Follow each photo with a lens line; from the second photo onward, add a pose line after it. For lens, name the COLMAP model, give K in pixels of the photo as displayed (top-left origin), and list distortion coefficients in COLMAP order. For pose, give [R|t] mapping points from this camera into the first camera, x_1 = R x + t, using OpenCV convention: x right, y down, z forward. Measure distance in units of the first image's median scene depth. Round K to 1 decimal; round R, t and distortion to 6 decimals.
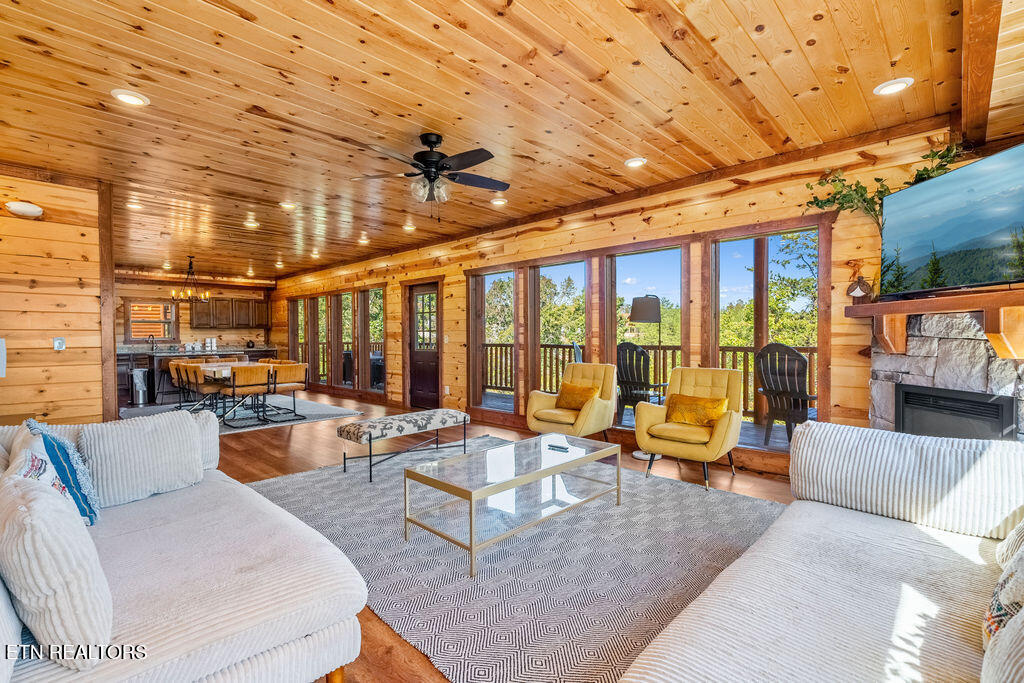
lens RADIAL K [[471.8, 0, 511.9], [0, 471.8, 339.1], [0, 0, 1]] dist [0.001495, 0.000267]
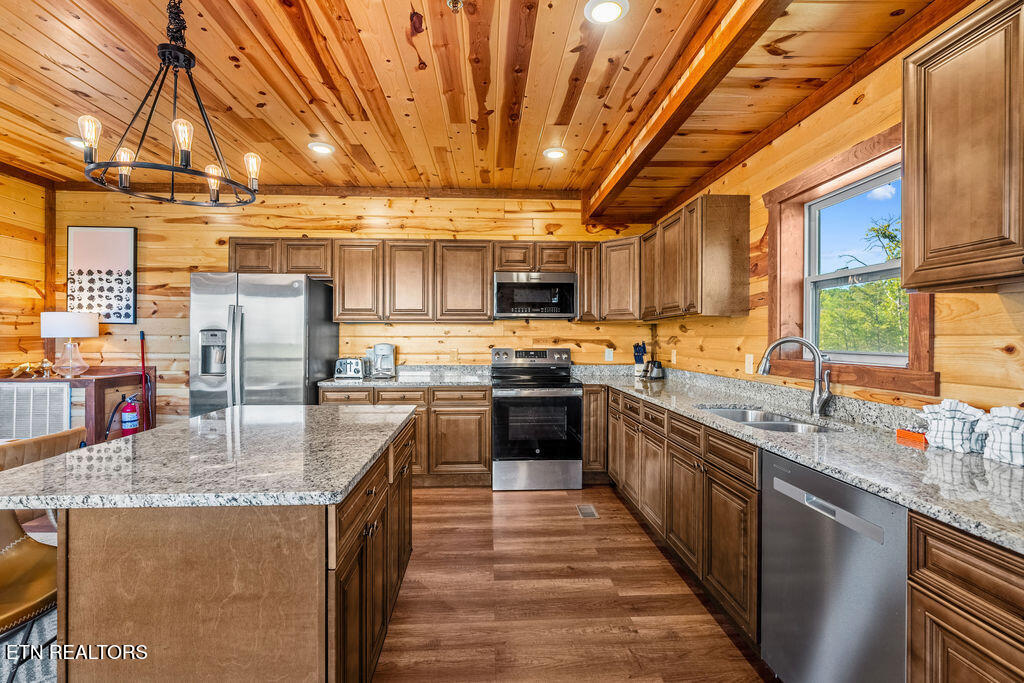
lens RADIAL K [[471.8, 0, 511.6], [0, 471.8, 336.4], [0, 0, 1]] dist [0.001495, 0.000267]
pose [[-0.686595, 0.001960, -0.727038, -0.500281], [-0.003336, 0.999977, 0.005846, -0.009701], [0.727033, 0.006439, -0.686573, 1.012793]]
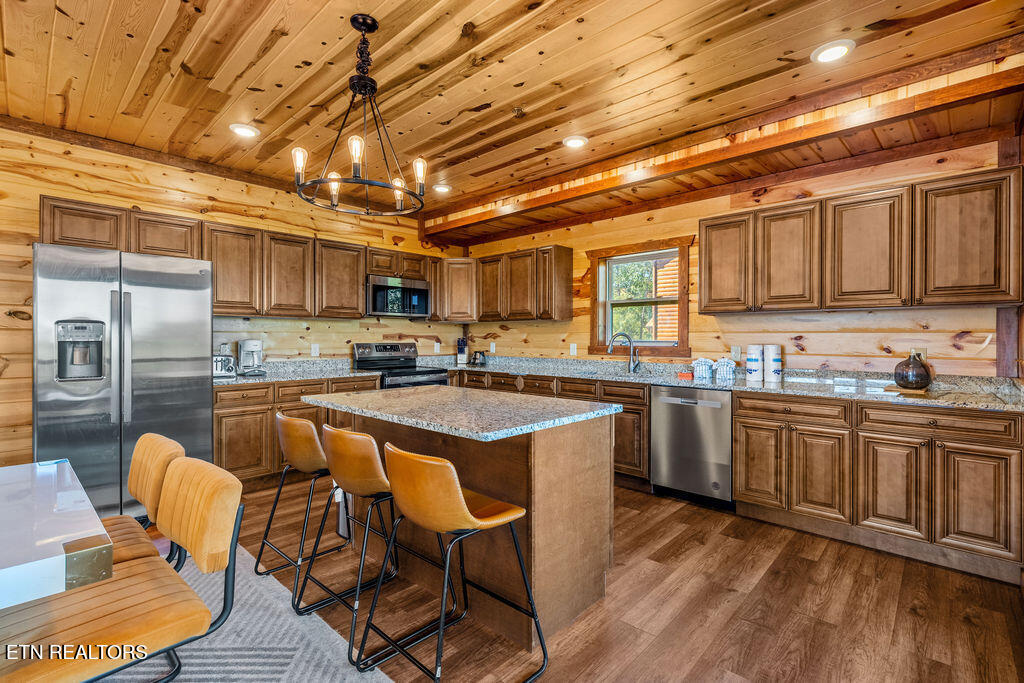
lens RADIAL K [[471.8, 0, 506.5], [0, 471.8, 338.7], [0, 0, 1]] dist [0.001495, 0.000267]
pose [[0.004873, 0.009645, -0.999942, -0.339064], [-0.008937, 0.999914, 0.009602, -0.006863], [0.999948, 0.008890, 0.004959, 0.861794]]
